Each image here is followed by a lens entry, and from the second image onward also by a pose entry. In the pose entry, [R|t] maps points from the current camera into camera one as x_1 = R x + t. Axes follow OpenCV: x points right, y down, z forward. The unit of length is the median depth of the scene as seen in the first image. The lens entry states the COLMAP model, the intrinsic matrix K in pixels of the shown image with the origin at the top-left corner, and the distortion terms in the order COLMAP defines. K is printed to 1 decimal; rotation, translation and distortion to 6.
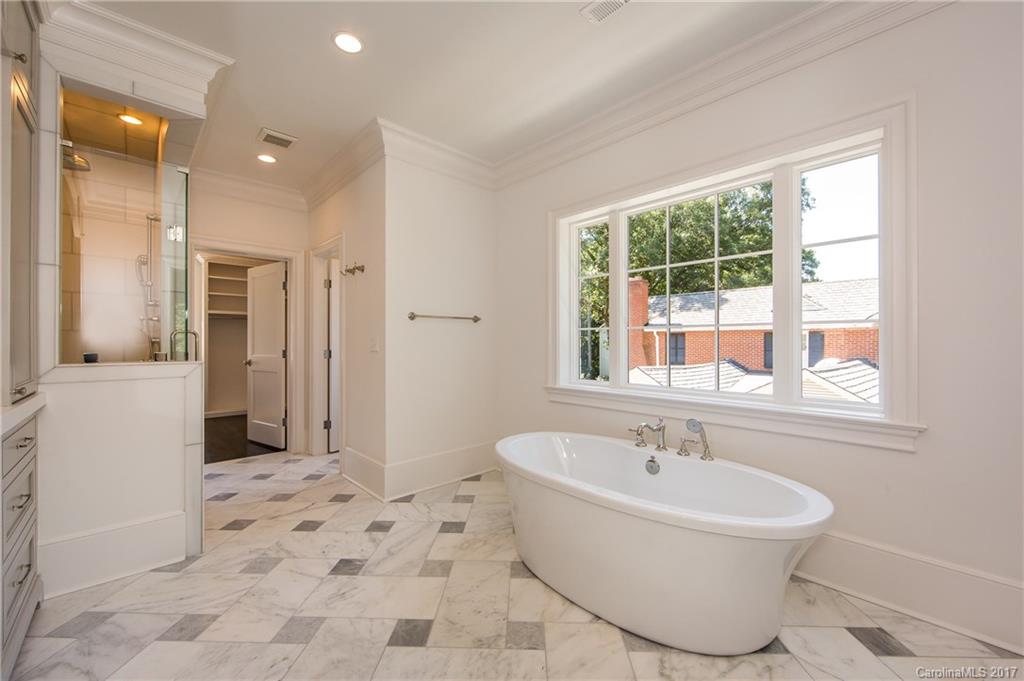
lens RADIAL K [[405.4, 0, 511.4], [0, 405.4, 341.5], [0, 0, 1]] dist [-0.001082, 0.000079]
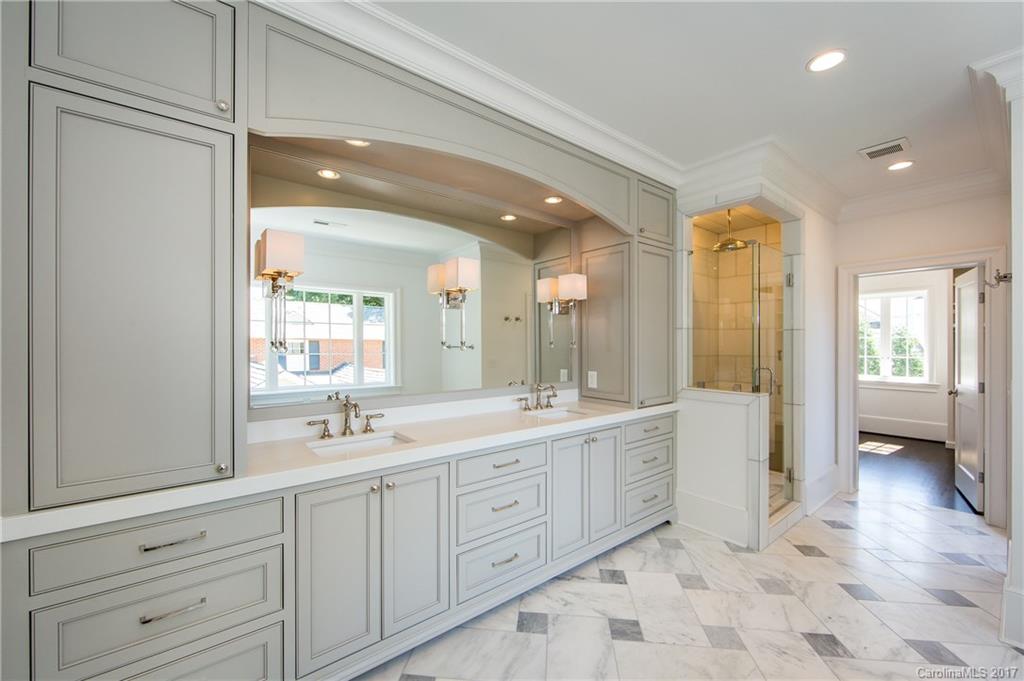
lens RADIAL K [[405.4, 0, 511.6], [0, 405.4, 343.0], [0, 0, 1]] dist [-0.001082, 0.000079]
pose [[-0.080588, -0.002062, -0.996745, 0.587561], [0.003888, 0.999990, -0.002383, -0.121751], [0.996740, -0.004068, -0.080579, 0.402607]]
